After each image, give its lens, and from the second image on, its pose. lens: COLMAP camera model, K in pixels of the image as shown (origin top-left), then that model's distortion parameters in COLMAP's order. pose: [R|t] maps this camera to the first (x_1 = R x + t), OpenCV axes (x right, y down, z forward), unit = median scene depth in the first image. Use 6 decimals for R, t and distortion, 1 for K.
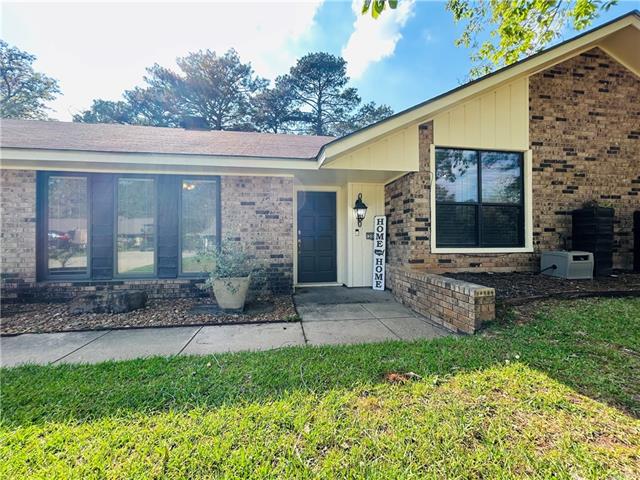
lens RADIAL K [[257.8, 0, 319.1], [0, 257.8, 237.8], [0, 0, 1]] dist [-0.000159, 0.000217]
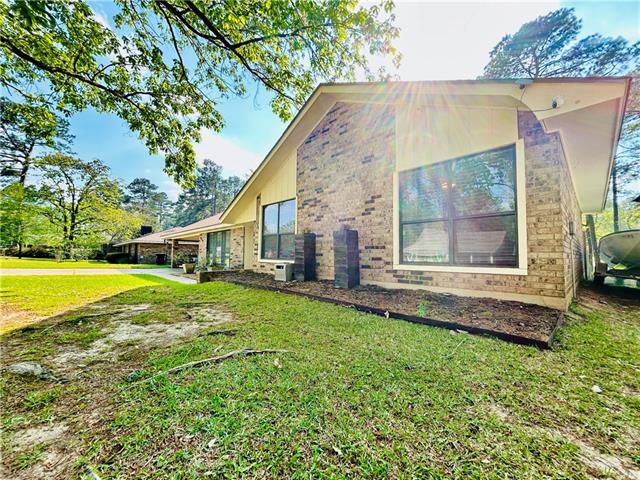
lens RADIAL K [[257.8, 0, 321.1], [0, 257.8, 241.2], [0, 0, 1]] dist [-0.000159, 0.000217]
pose [[0.576207, -0.035704, -0.816523, 2.056136], [-0.004837, 0.998879, -0.047092, -0.005834], [0.817289, 0.031084, 0.575389, 0.241428]]
